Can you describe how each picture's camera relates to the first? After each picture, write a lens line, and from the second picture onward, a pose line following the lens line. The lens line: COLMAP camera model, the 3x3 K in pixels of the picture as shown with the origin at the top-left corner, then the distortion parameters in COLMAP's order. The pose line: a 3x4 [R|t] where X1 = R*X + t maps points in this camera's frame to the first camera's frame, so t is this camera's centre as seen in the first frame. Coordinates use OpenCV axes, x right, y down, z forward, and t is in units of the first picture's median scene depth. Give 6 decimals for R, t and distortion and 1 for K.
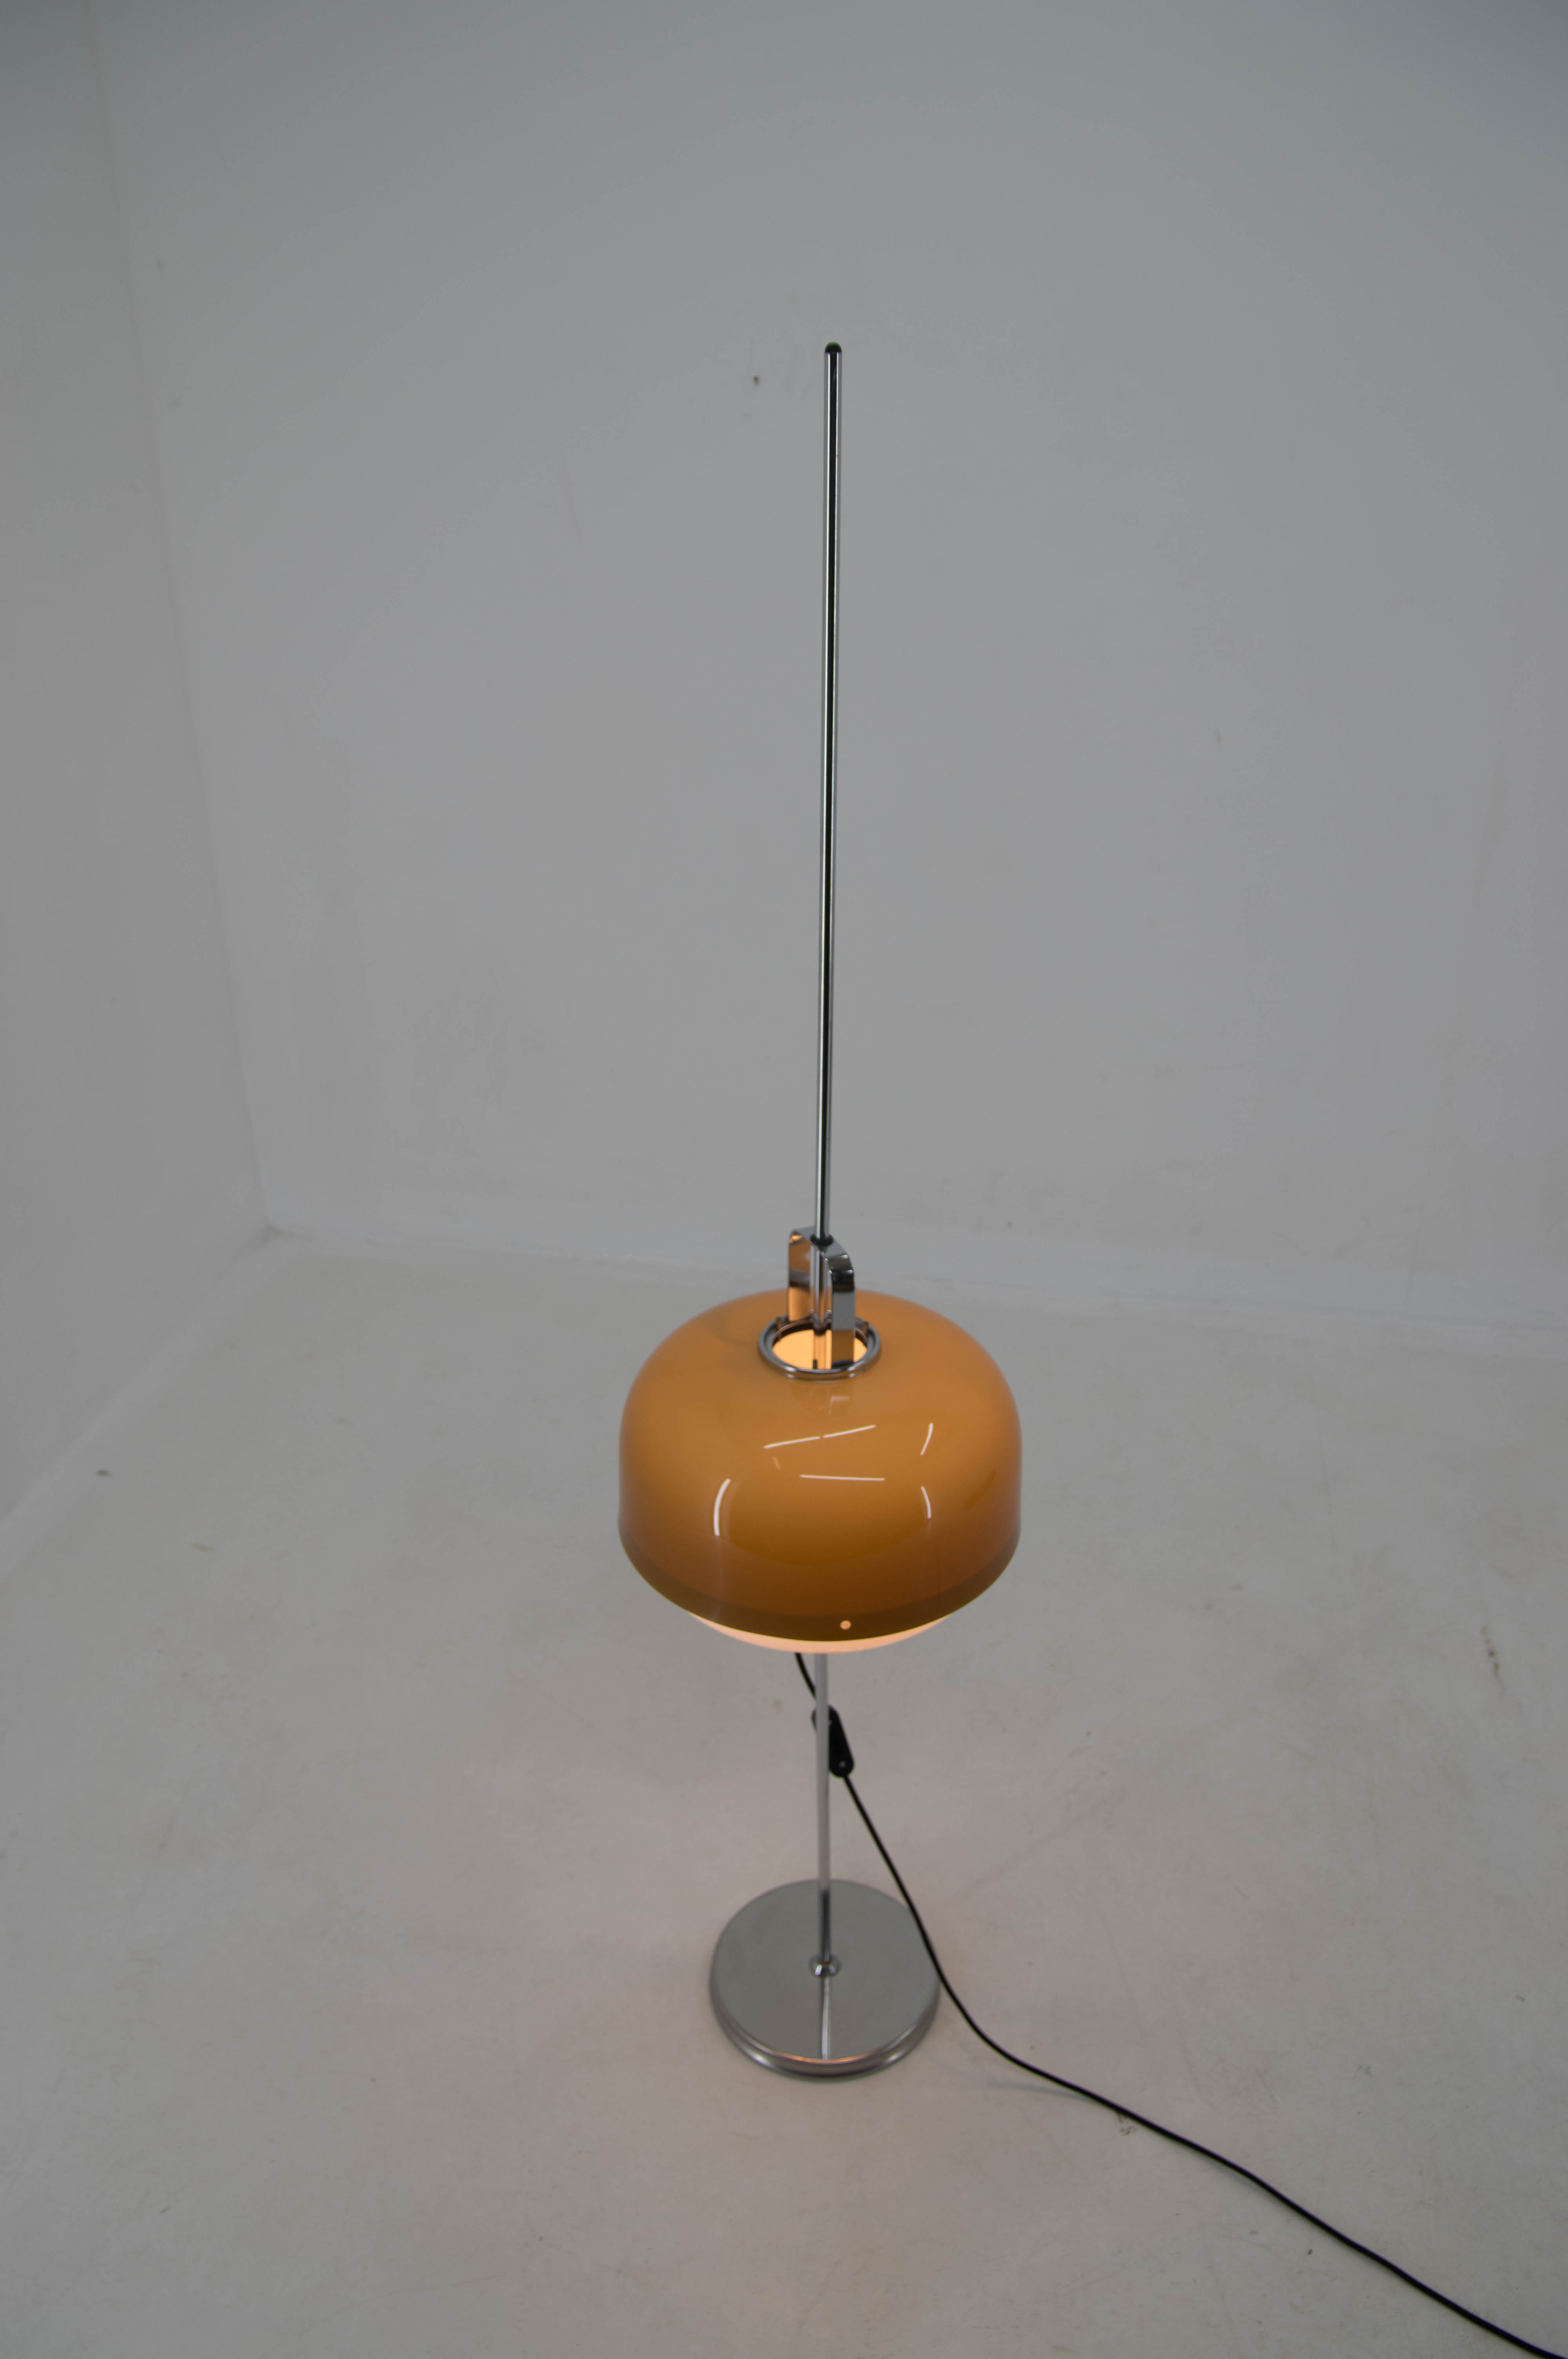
lens RADIAL K [[1787.1, 0, 784.0], [0, 1787.1, 1179.5], [0, 0, 1]] dist [-0.113221, 0.079172]
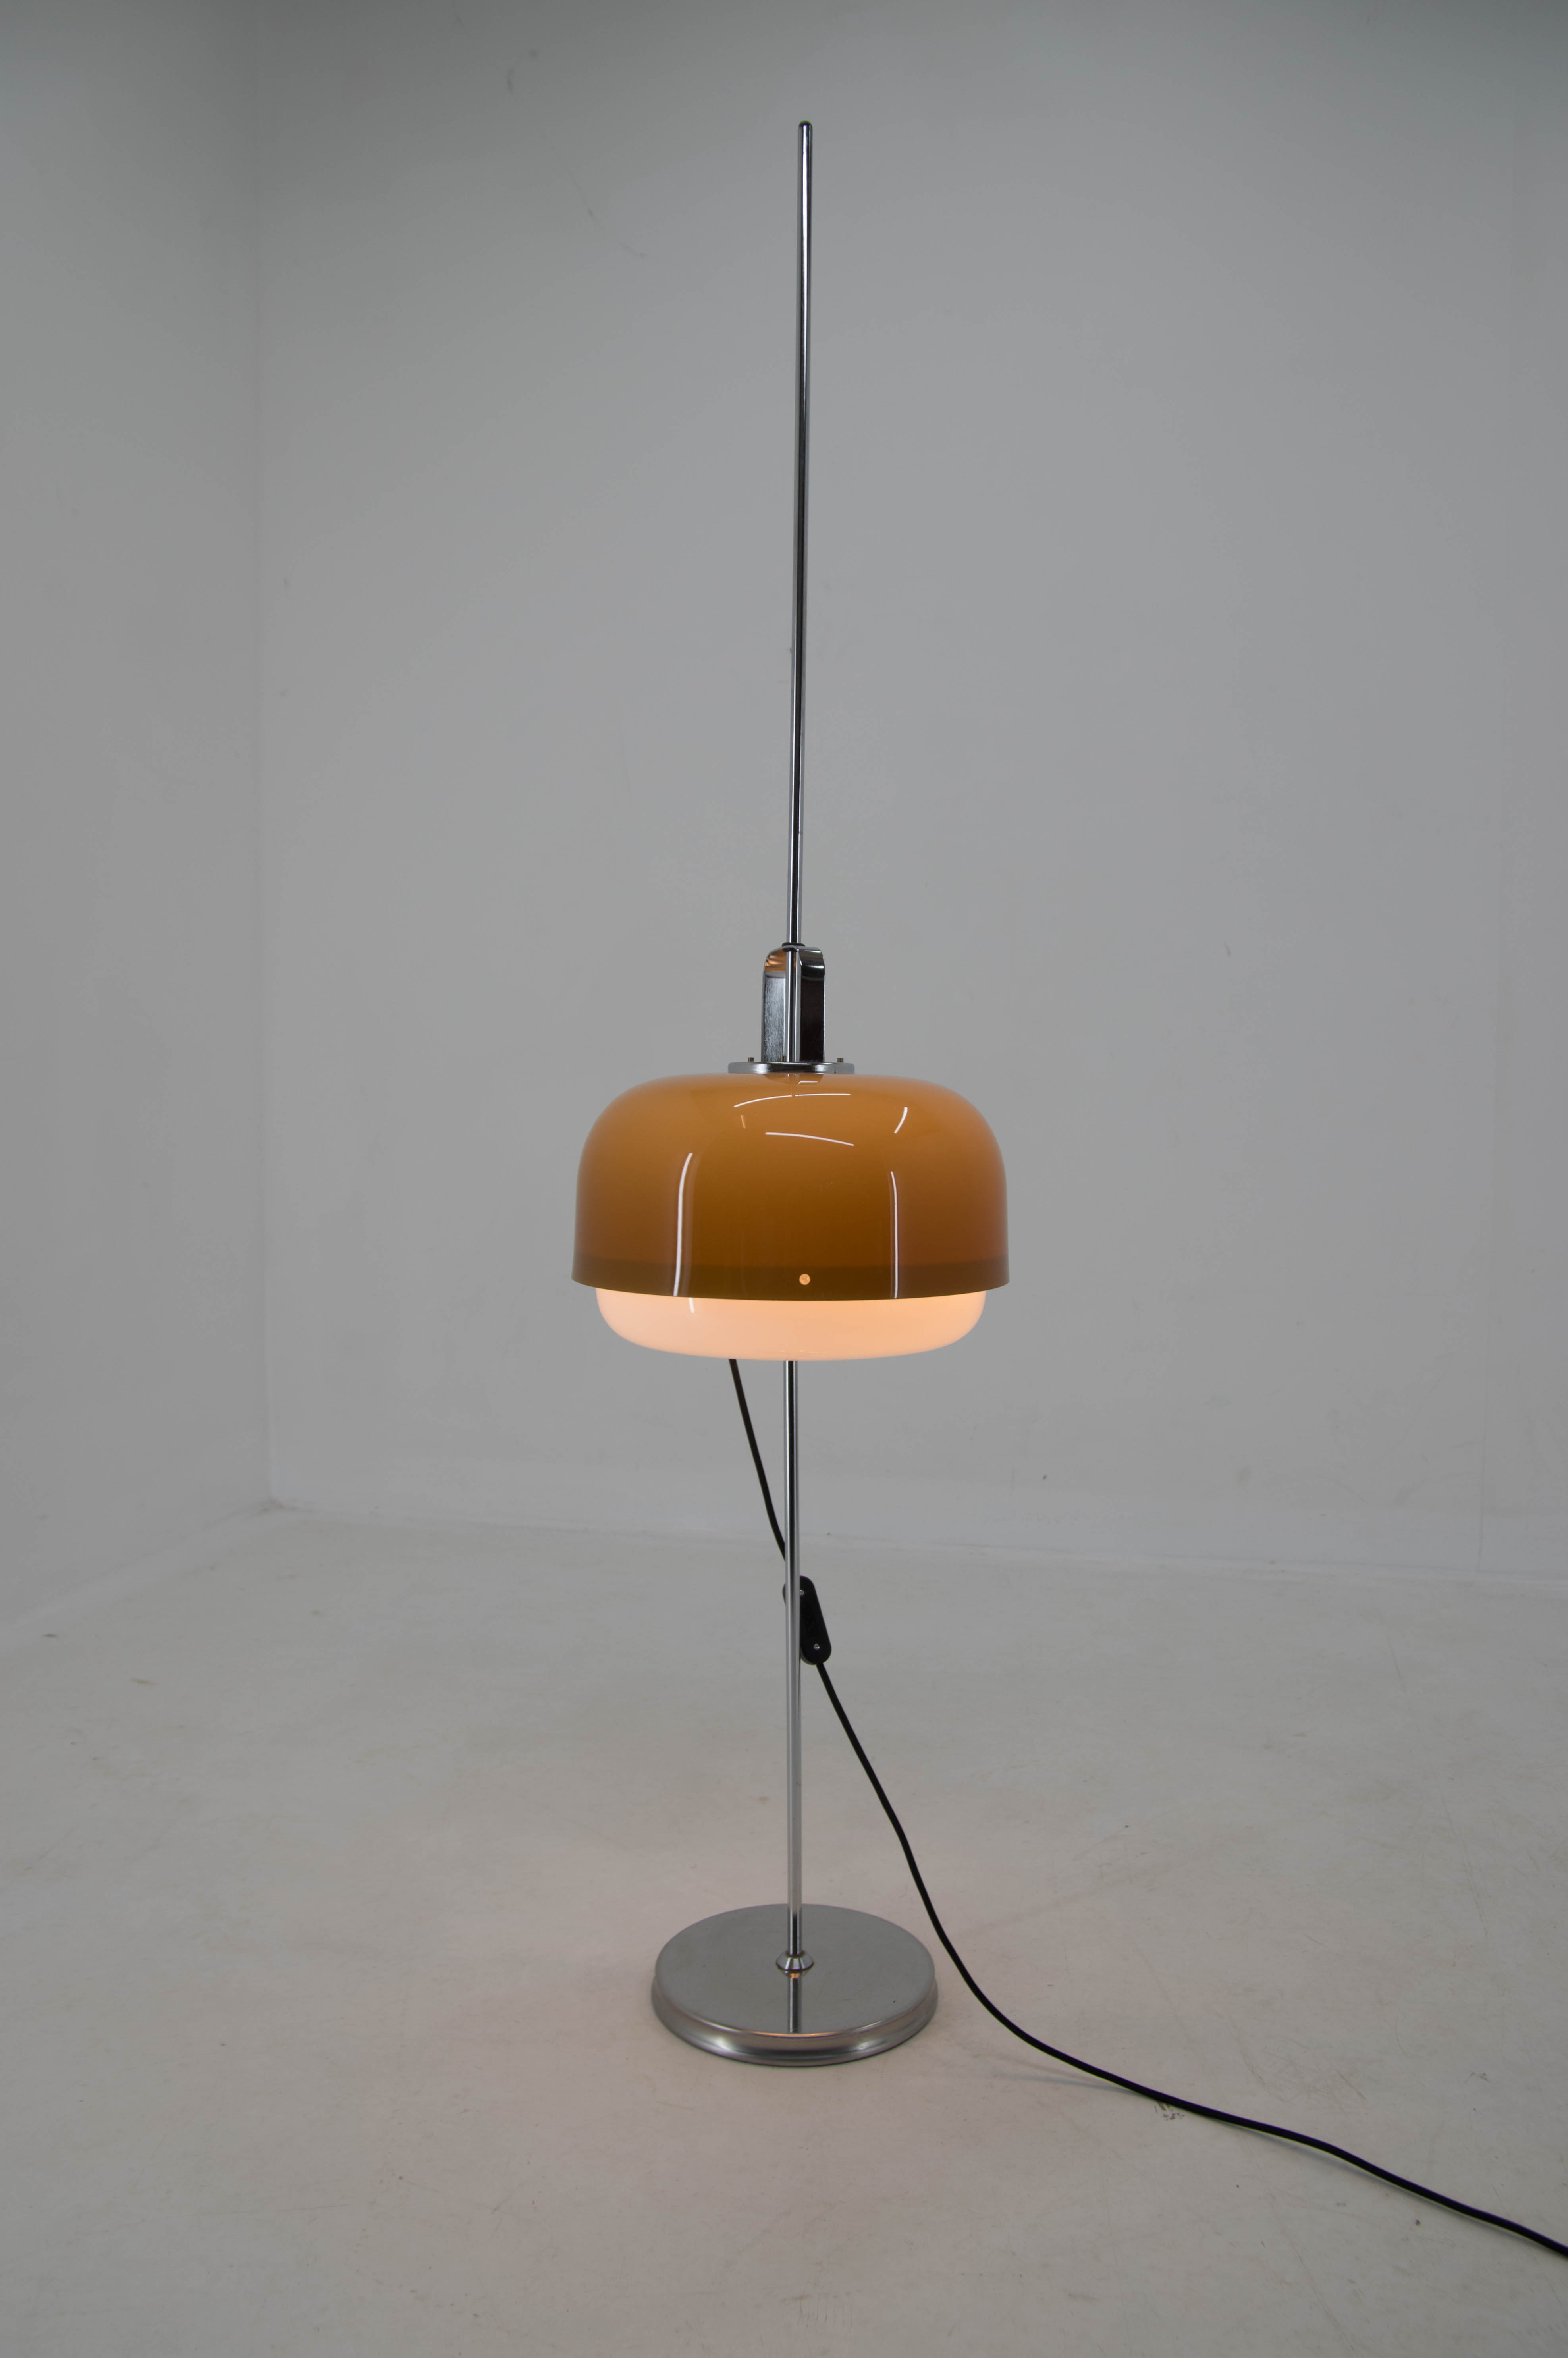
lens RADIAL K [[1804.5, 0, 784.0], [0, 1804.5, 1179.0], [0, 0, 1]] dist [-0.104330, 0.064529]
pose [[0.998864, 0.014393, -0.045435, 0.053488], [-0.030981, 0.920506, -0.389497, 0.459746], [0.036217, 0.390462, 0.919906, 0.108828]]
